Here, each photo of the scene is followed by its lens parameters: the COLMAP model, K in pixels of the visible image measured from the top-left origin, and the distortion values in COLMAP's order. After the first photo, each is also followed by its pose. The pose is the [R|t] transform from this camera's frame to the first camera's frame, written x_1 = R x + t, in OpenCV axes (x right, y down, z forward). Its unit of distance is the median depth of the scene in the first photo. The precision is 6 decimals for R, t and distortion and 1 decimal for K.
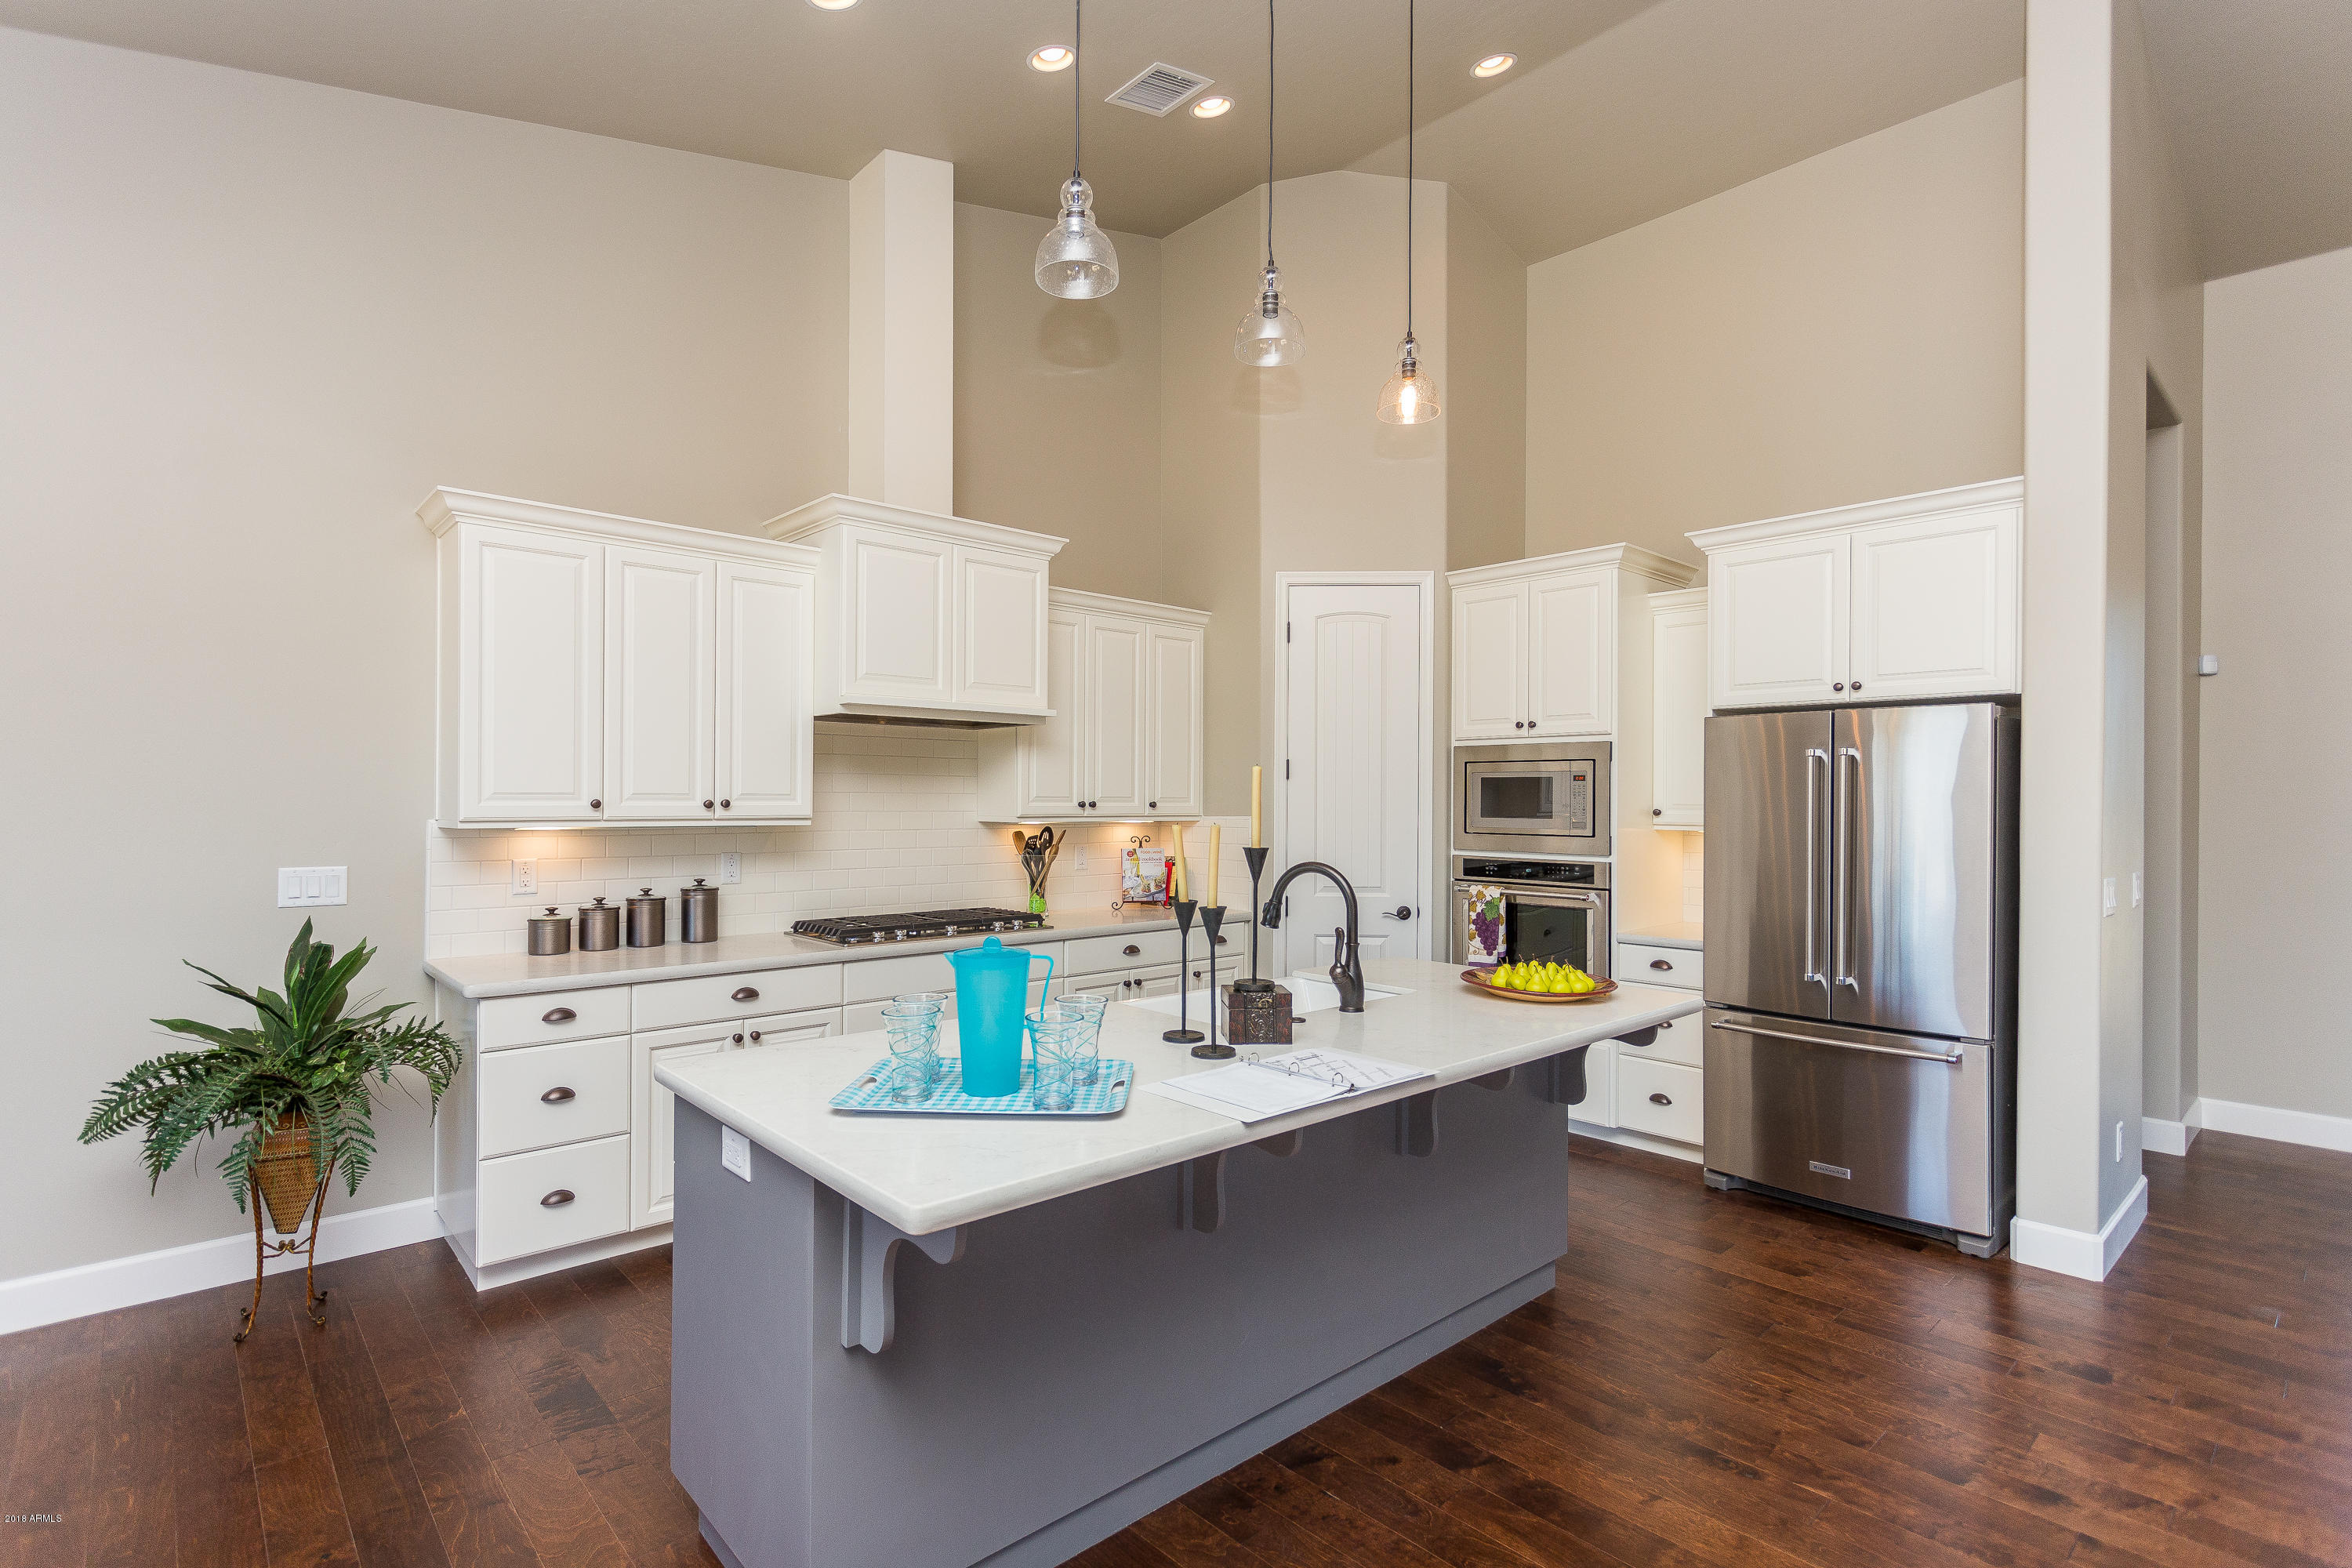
lens RADIAL K [[1114.1, 0, 1165.0], [0, 1114.1, 789.4], [0, 0, 1]] dist [0.003518, 0.001205]
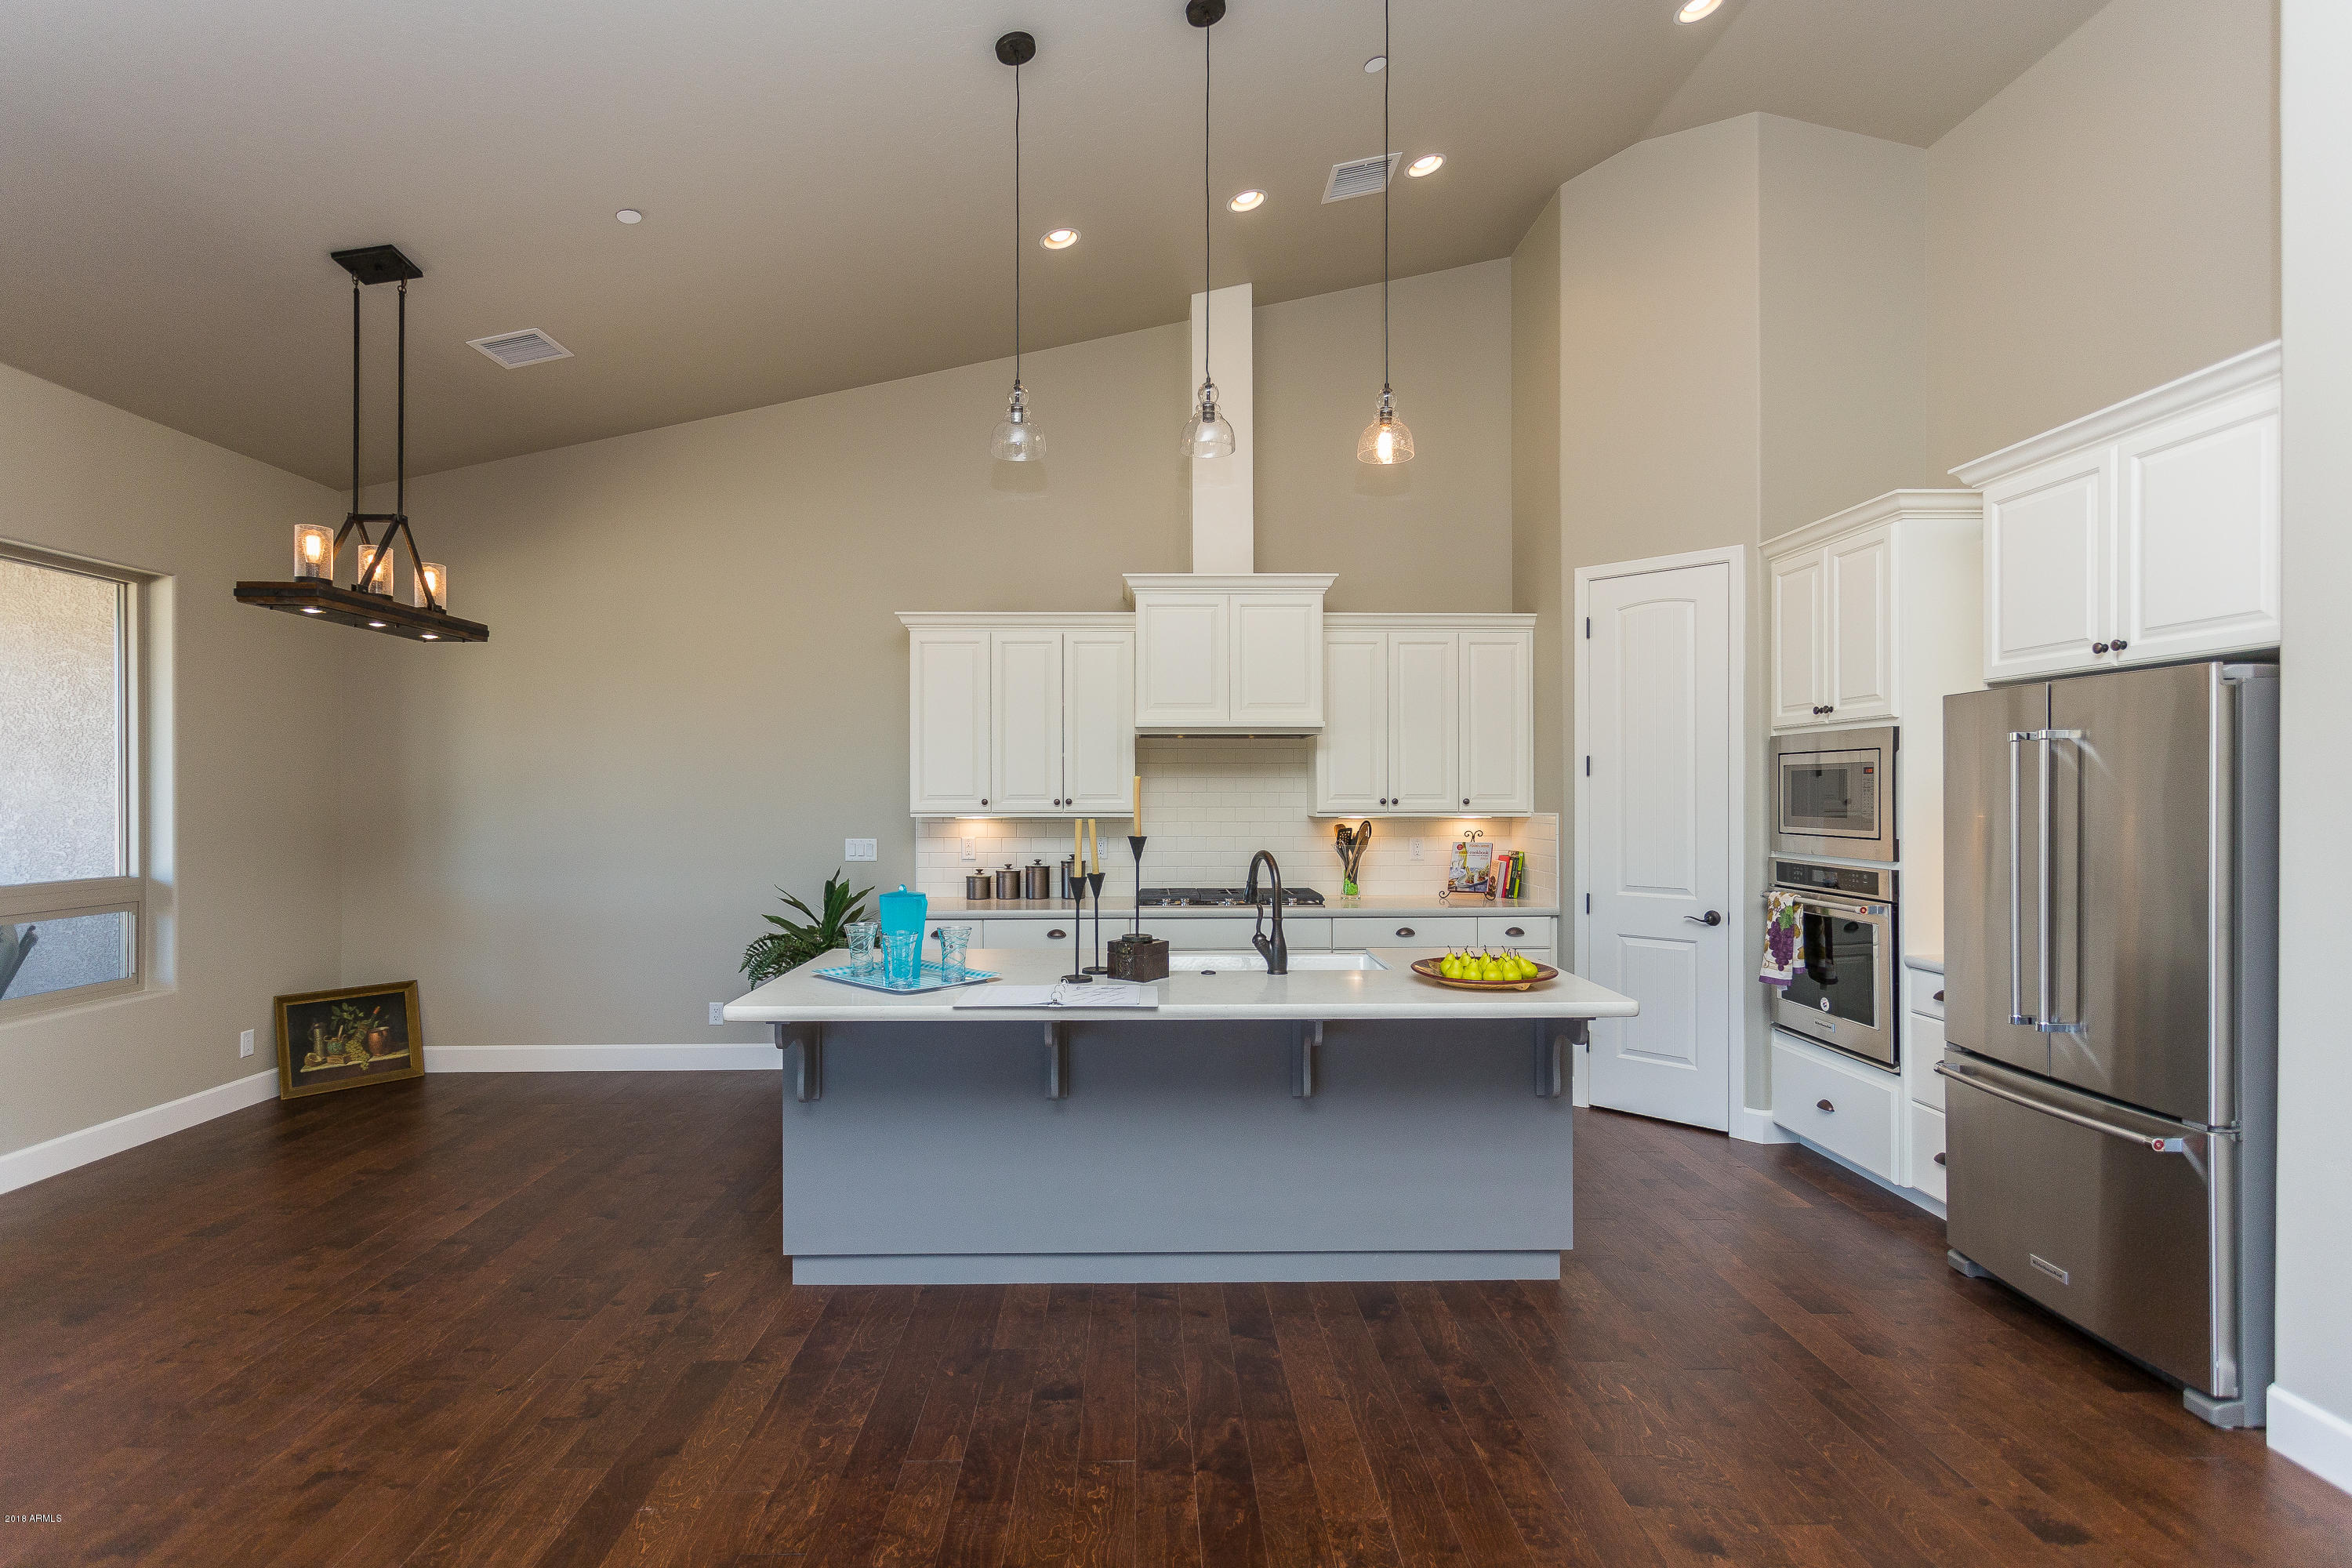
lens RADIAL K [[1114.1, 0, 1165.0], [0, 1114.1, 789.4], [0, 0, 1]] dist [0.003518, 0.001205]
pose [[0.754496, -0.007855, -0.656258, 0.541656], [0.011625, 0.999931, 0.001396, -0.003198], [0.656202, -0.008682, 0.754535, 0.003617]]
